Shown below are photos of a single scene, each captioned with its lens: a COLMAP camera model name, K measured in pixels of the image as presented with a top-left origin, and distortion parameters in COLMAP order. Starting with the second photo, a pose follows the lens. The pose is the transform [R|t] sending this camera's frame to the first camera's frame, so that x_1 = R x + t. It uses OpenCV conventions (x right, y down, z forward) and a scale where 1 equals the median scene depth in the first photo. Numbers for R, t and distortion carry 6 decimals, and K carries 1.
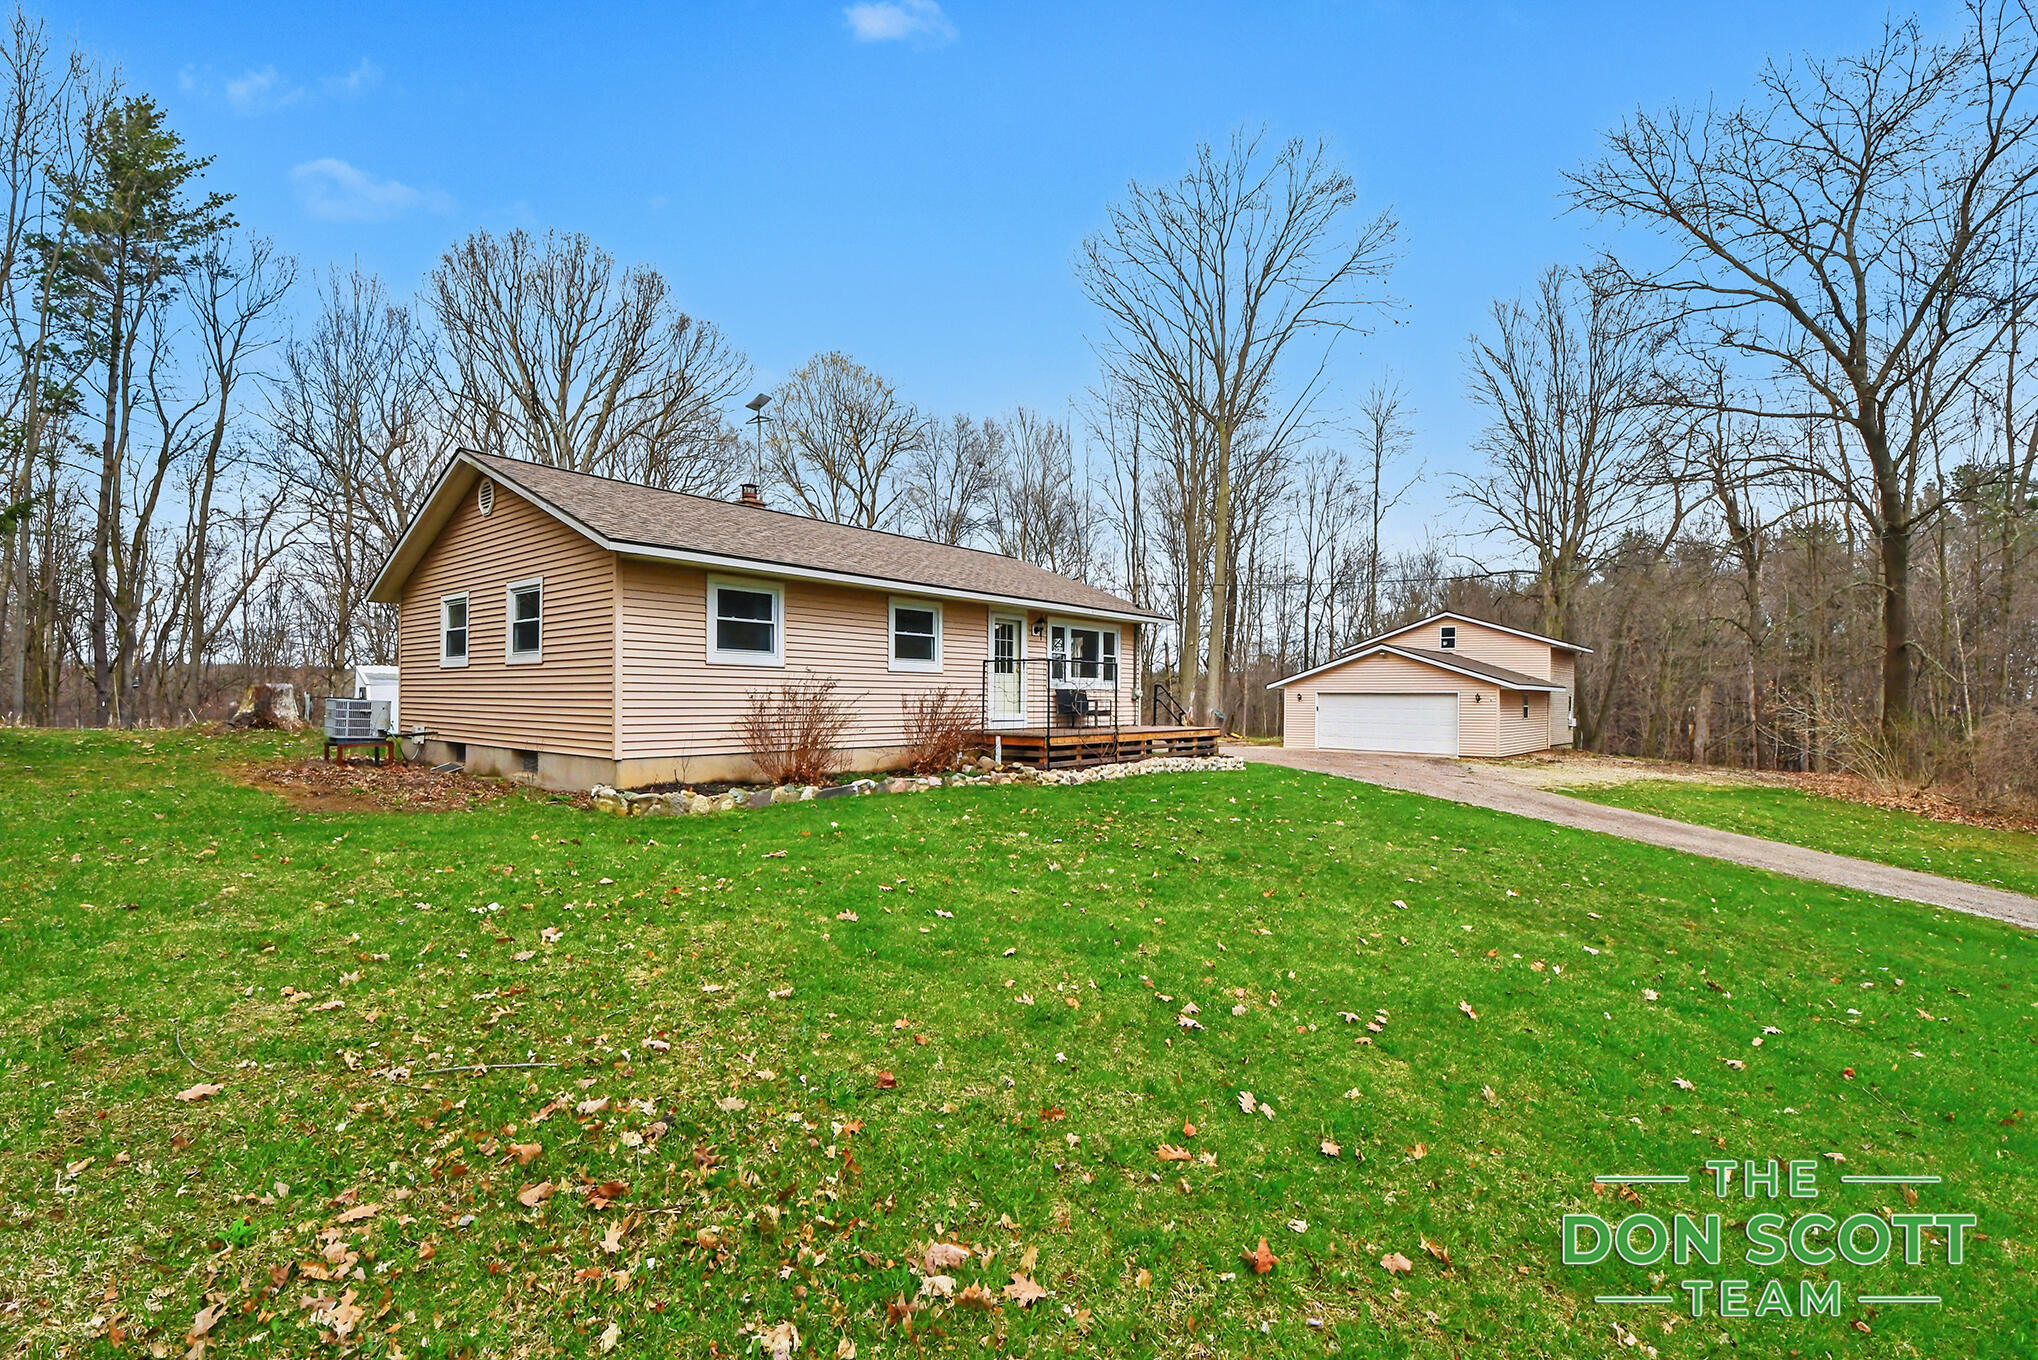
lens RADIAL K [[899.9, 0, 1019.0], [0, 899.9, 680.0], [0, 0, 1]] dist [-0.011250, -0.000372]
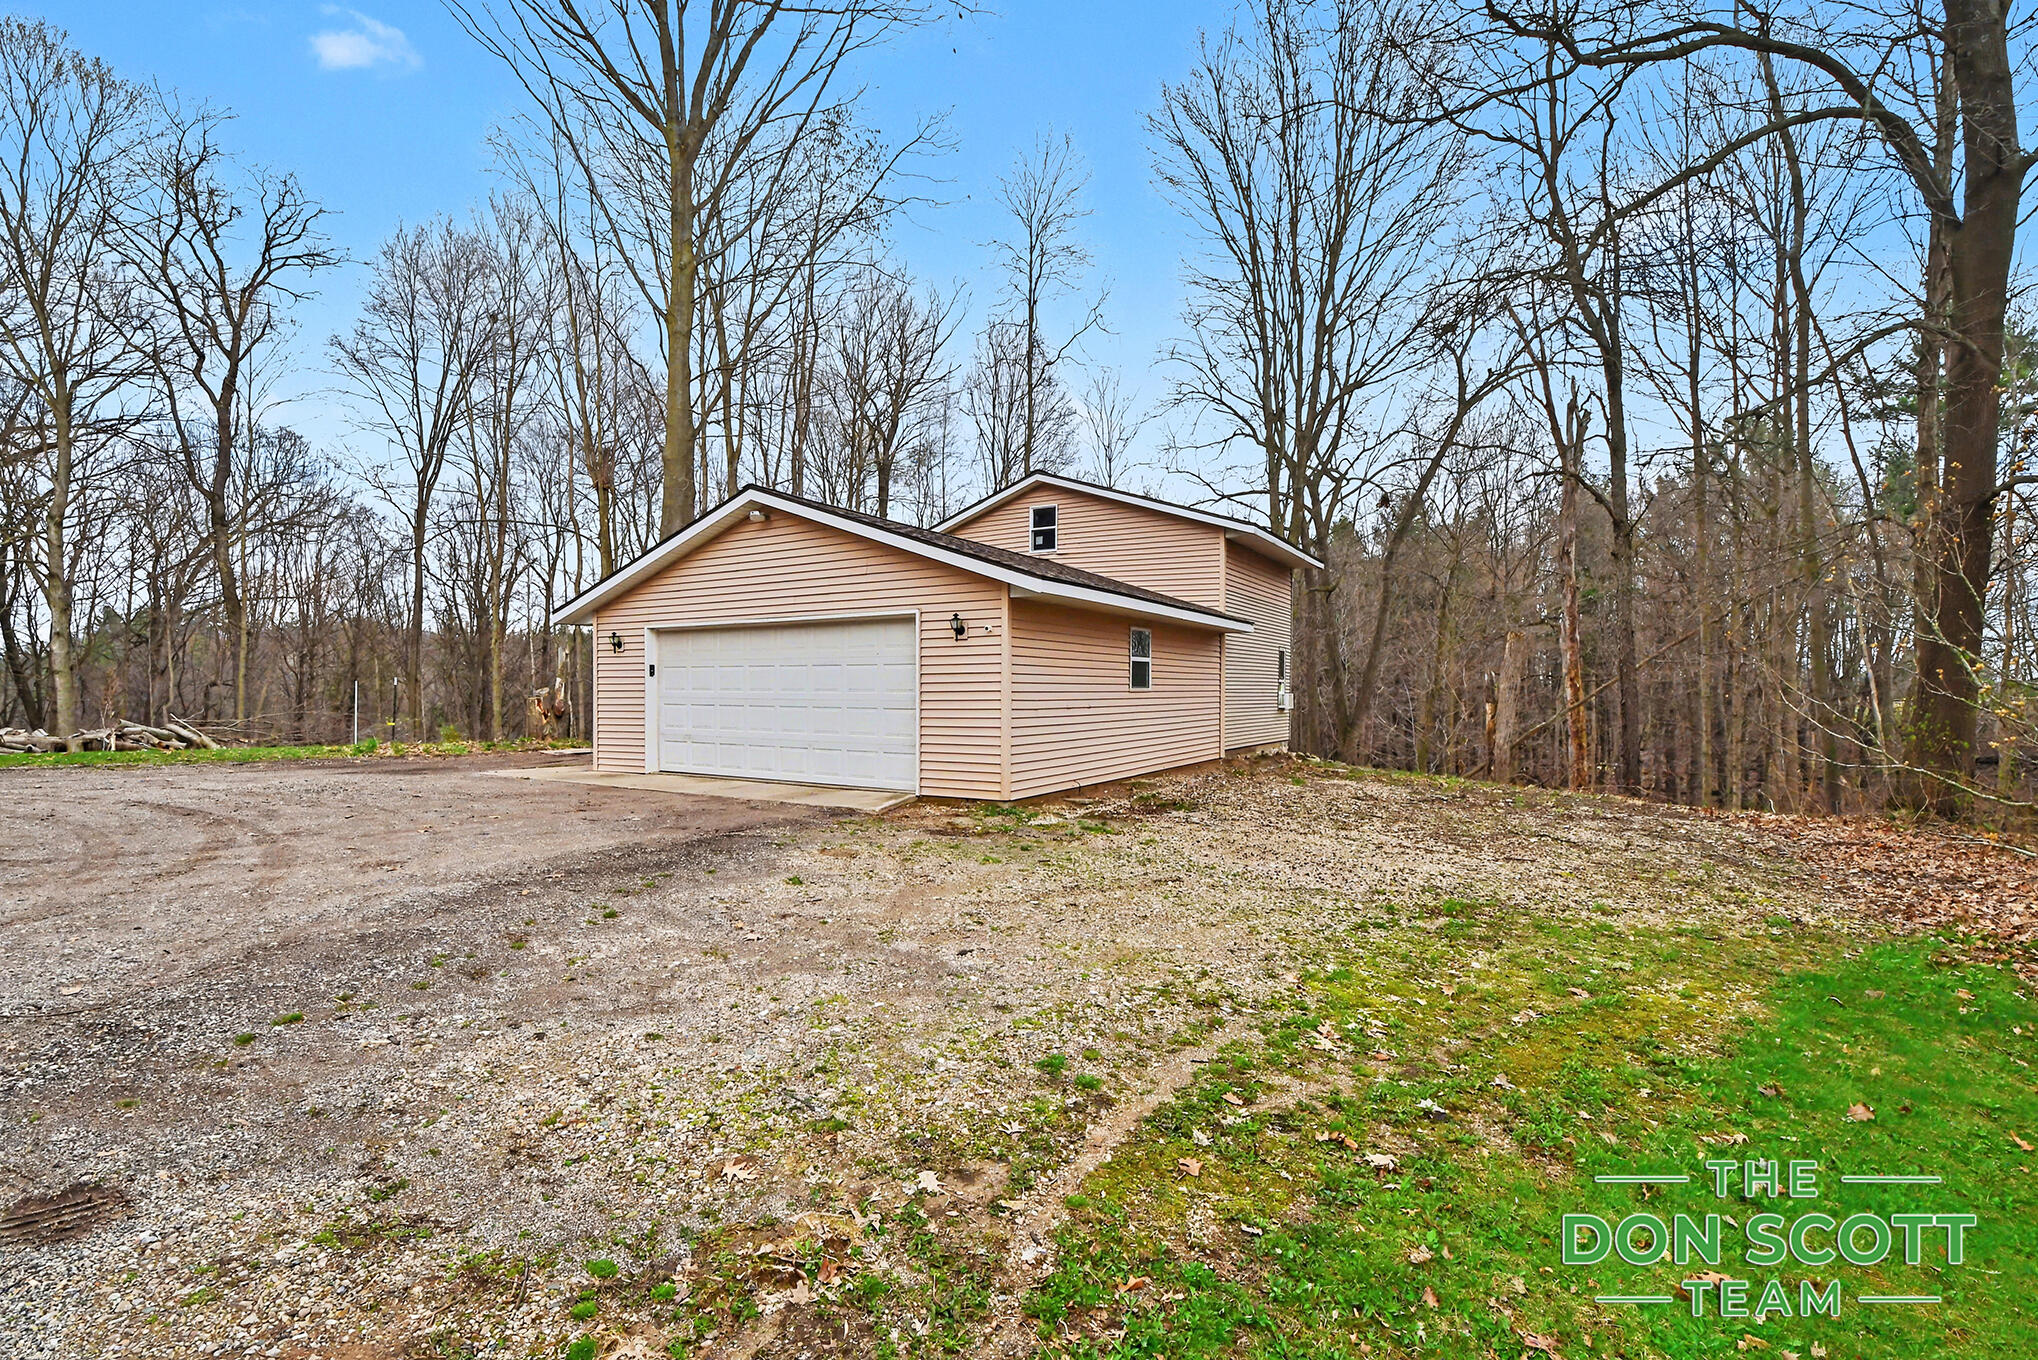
lens RADIAL K [[904.6, 0, 1005.9], [0, 904.6, 698.0], [0, 0, 1]] dist [-0.002669, -0.000303]
pose [[0.982296, -0.006793, 0.187213, 0.393850], [0.002337, 0.999709, 0.024015, 0.033813], [-0.187322, -0.023152, 0.982026, 0.567554]]
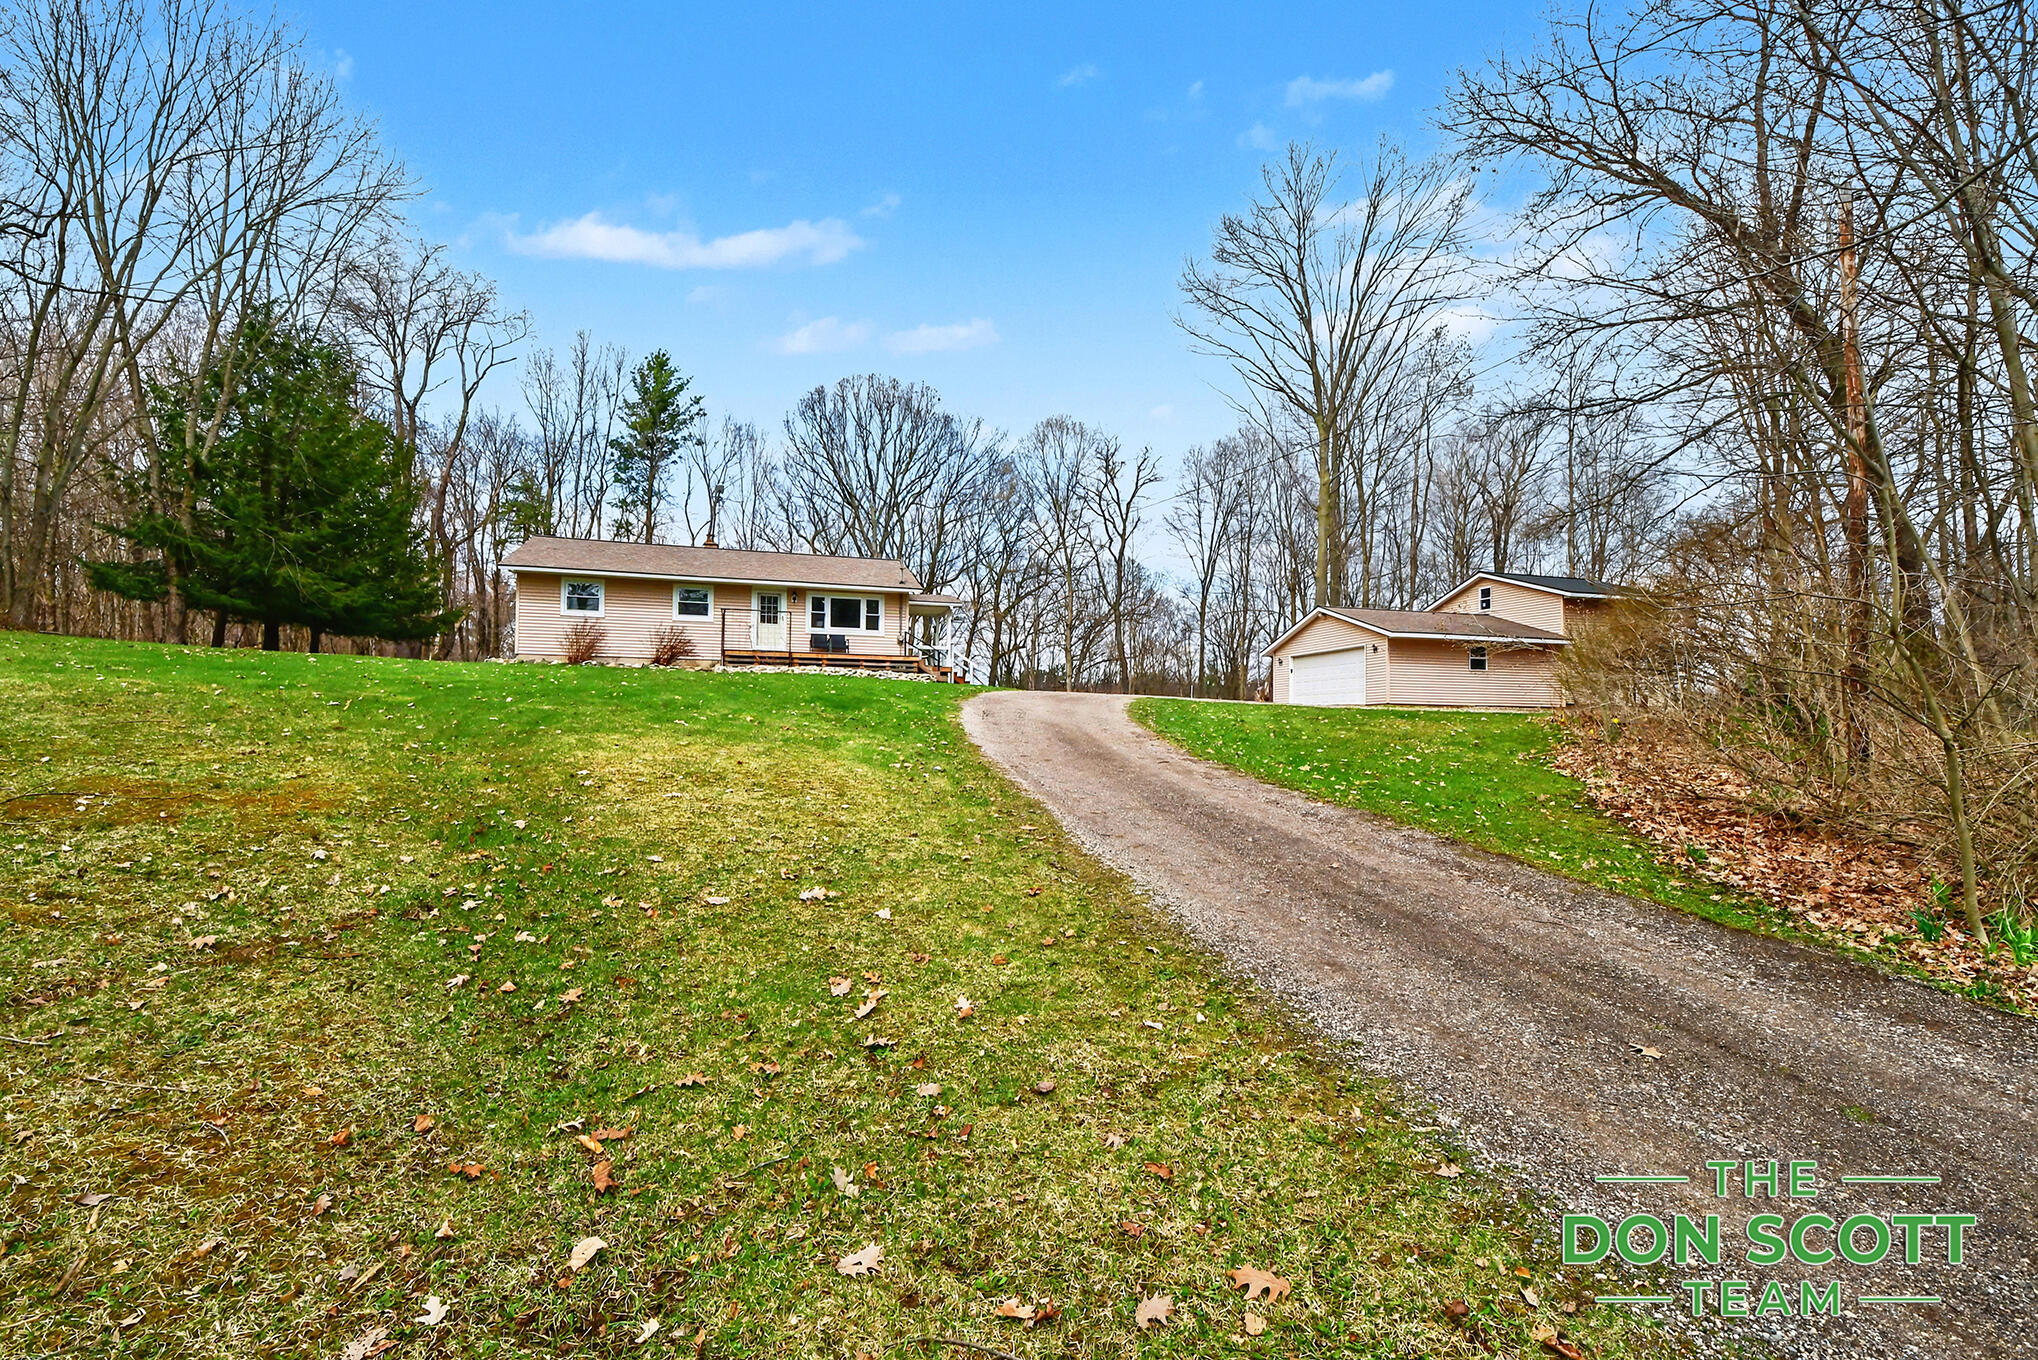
lens RADIAL K [[904.6, 0, 1005.9], [0, 904.6, 698.0], [0, 0, 1]] dist [-0.002669, -0.000303]
pose [[0.835783, -0.024874, -0.548496, 0.619249], [0.010162, 0.999503, -0.029843, 0.090056], [0.548966, 0.019368, 0.835621, -0.103678]]
